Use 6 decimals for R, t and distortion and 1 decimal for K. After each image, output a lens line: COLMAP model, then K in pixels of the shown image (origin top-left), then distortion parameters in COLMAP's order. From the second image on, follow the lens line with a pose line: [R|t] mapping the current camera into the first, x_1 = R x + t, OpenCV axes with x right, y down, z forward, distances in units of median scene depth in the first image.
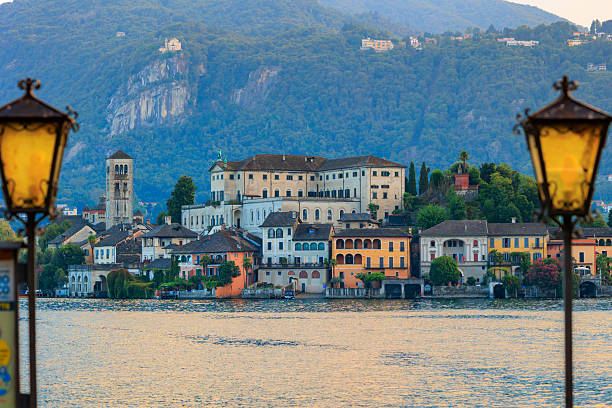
lens RADIAL K [[1723.2, 0, 323.1], [0, 1723.2, 177.7], [0, 0, 1]] dist [-0.149080, 0.000000]
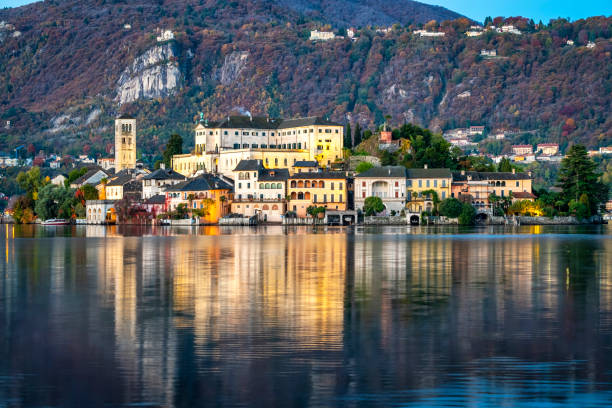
lens RADIAL K [[1290.0, 0, 306.1], [0, 1290.0, 202.6], [0, 0, 1]] dist [0.066246, 0.000000]
pose [[0.999813, 0.001794, 0.019246, 0.000316], [-0.002775, 0.998692, 0.051064, 0.001998], [-0.019129, -0.051108, 0.998510, 0.013801]]
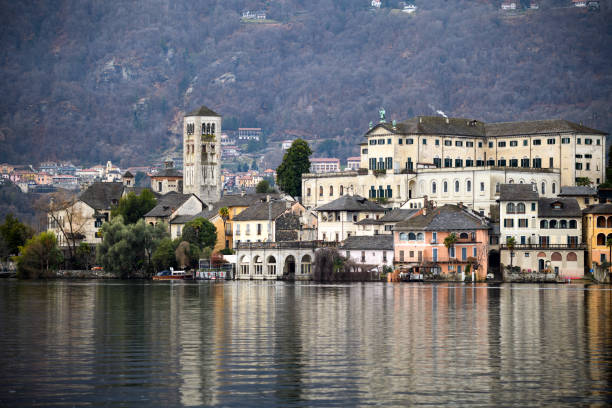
lens RADIAL K [[2027.9, 0, 266.9], [0, 2027.9, 205.9], [0, 0, 1]] dist [0.245264, 0.000000]
pose [[0.977667, 0.015260, 0.209603, -0.336513], [-0.021944, 0.999321, 0.029601, 0.003213], [-0.209009, -0.033539, 0.977338, 0.026453]]
